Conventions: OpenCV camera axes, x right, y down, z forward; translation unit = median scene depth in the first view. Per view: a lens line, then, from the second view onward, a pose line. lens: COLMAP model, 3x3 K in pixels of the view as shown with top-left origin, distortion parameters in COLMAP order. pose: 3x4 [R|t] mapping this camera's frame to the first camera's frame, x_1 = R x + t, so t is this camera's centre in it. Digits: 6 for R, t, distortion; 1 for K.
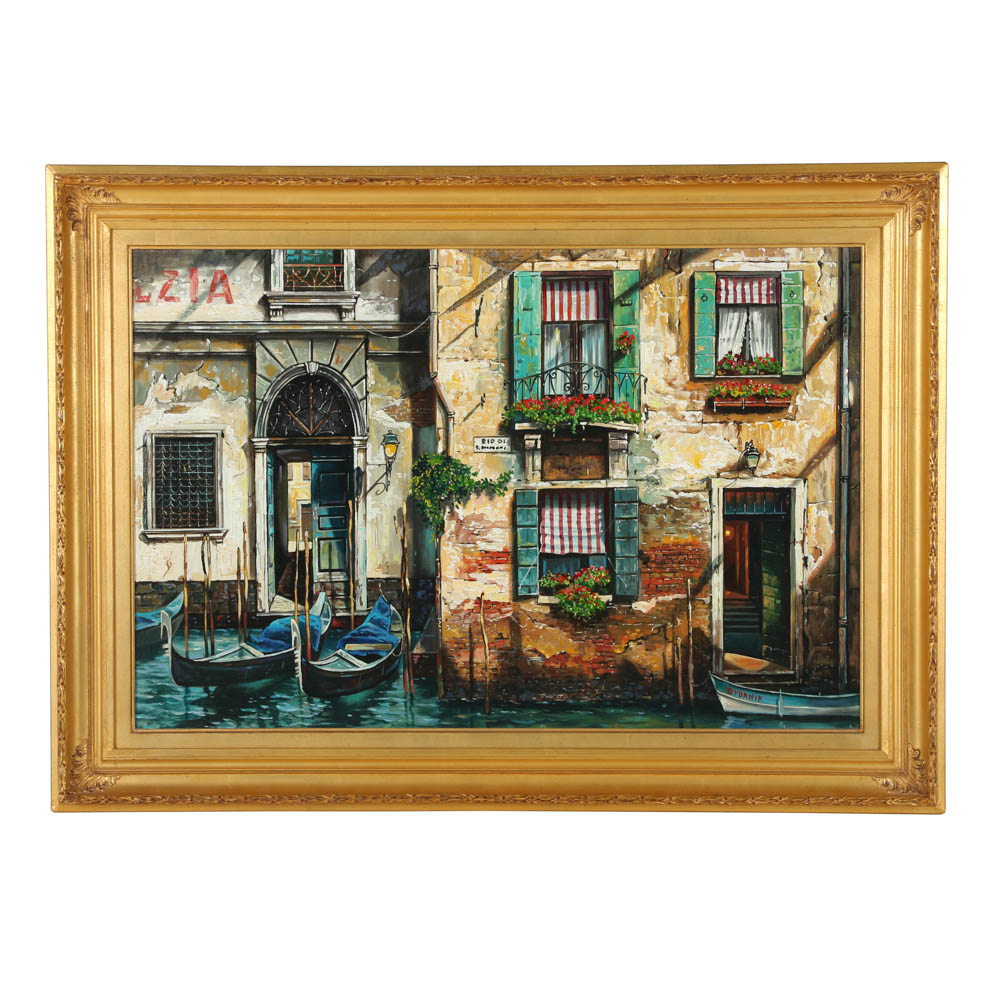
lens RADIAL K [[2830.8, 0, 492.5], [0, 2830.8, 498.0], [0, 0, 1]] dist [-0.012352, 0.000000]
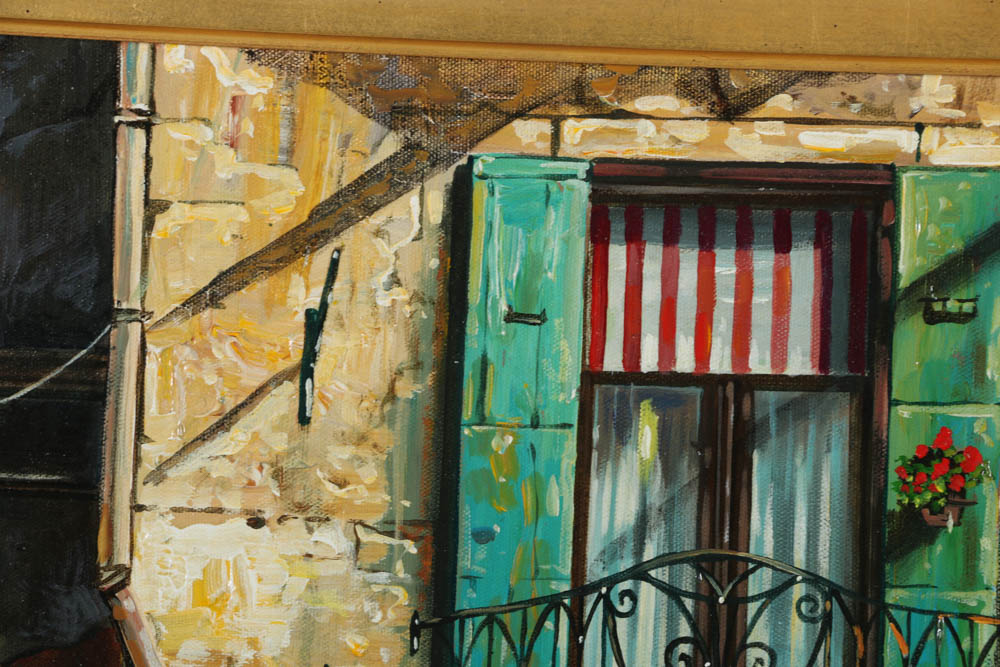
lens RADIAL K [[5437.9, 0, 498.1], [0, 5437.9, 332.1], [0, 0, 1]] dist [1.613209, 0.000000]
pose [[0.998560, 0.044532, -0.029907, 0.027069], [-0.045618, 0.998285, -0.036686, -0.055558], [0.028222, 0.037997, 0.998879, 0.625219]]
